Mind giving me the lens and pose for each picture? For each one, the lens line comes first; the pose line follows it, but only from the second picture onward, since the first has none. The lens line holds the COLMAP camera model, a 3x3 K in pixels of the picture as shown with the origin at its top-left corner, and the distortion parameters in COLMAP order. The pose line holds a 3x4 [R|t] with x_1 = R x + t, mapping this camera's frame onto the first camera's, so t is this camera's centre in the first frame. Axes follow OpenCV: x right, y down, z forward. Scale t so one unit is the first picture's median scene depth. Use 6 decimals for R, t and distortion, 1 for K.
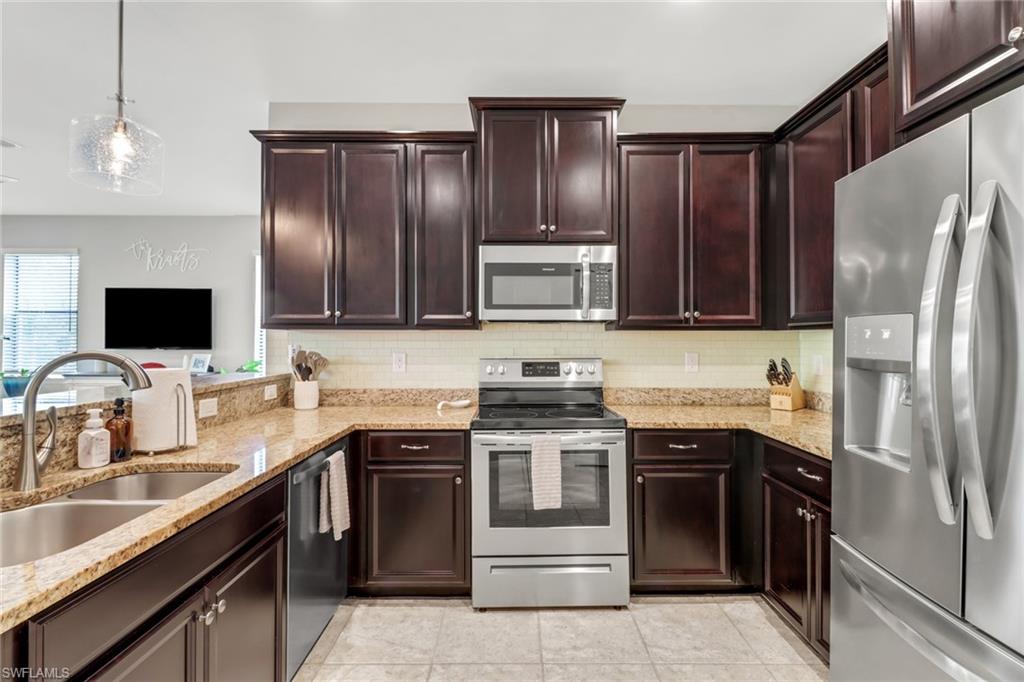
lens RADIAL K [[475.7, 0, 516.0], [0, 475.7, 323.3], [0, 0, 1]] dist [0.011081, -0.010221]
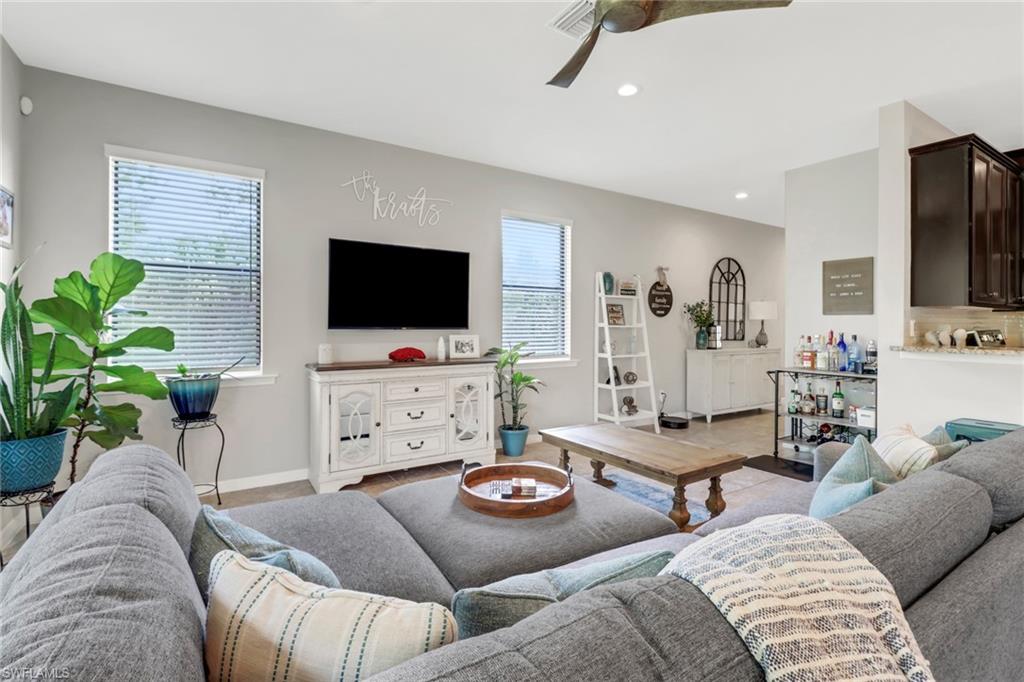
lens RADIAL K [[475.7, 0, 516.0], [0, 475.7, 323.3], [0, 0, 1]] dist [0.011081, -0.010221]
pose [[0.838664, 0.004016, 0.544634, -1.030296], [-0.020680, 0.999487, 0.024474, 0.024529], [-0.544256, -0.031788, 0.838316, 0.298386]]
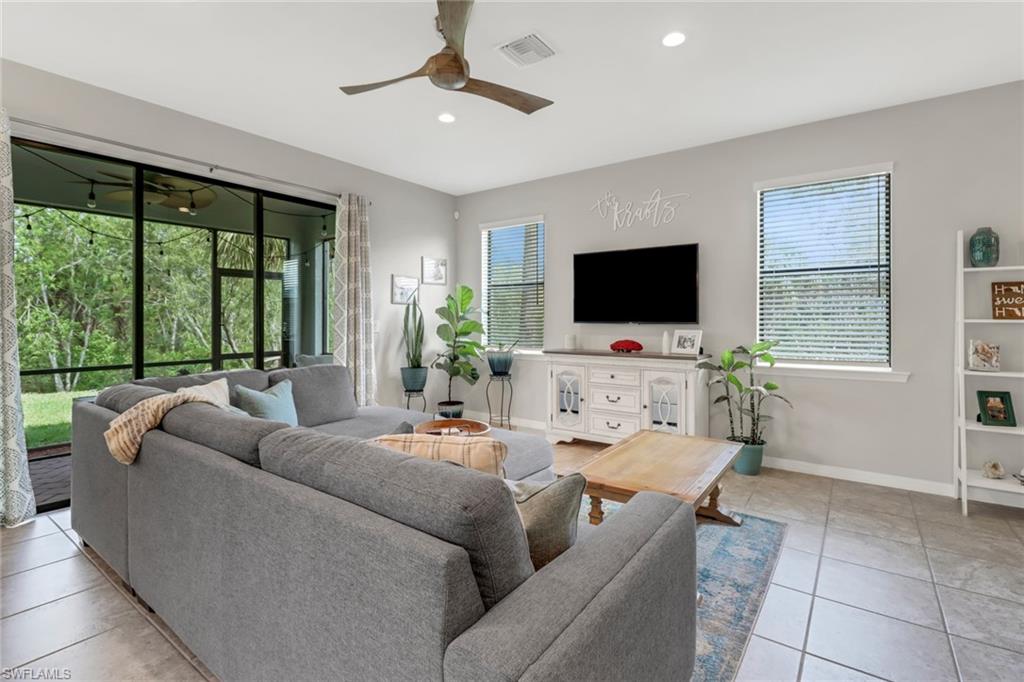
lens RADIAL K [[475.7, 0, 516.0], [0, 475.7, 323.3], [0, 0, 1]] dist [0.011081, -0.010221]
pose [[0.812733, 0.002653, -0.582630, -0.446033], [0.015363, 0.999544, 0.025982, 0.030221], [0.582434, -0.030068, 0.812322, 0.226874]]
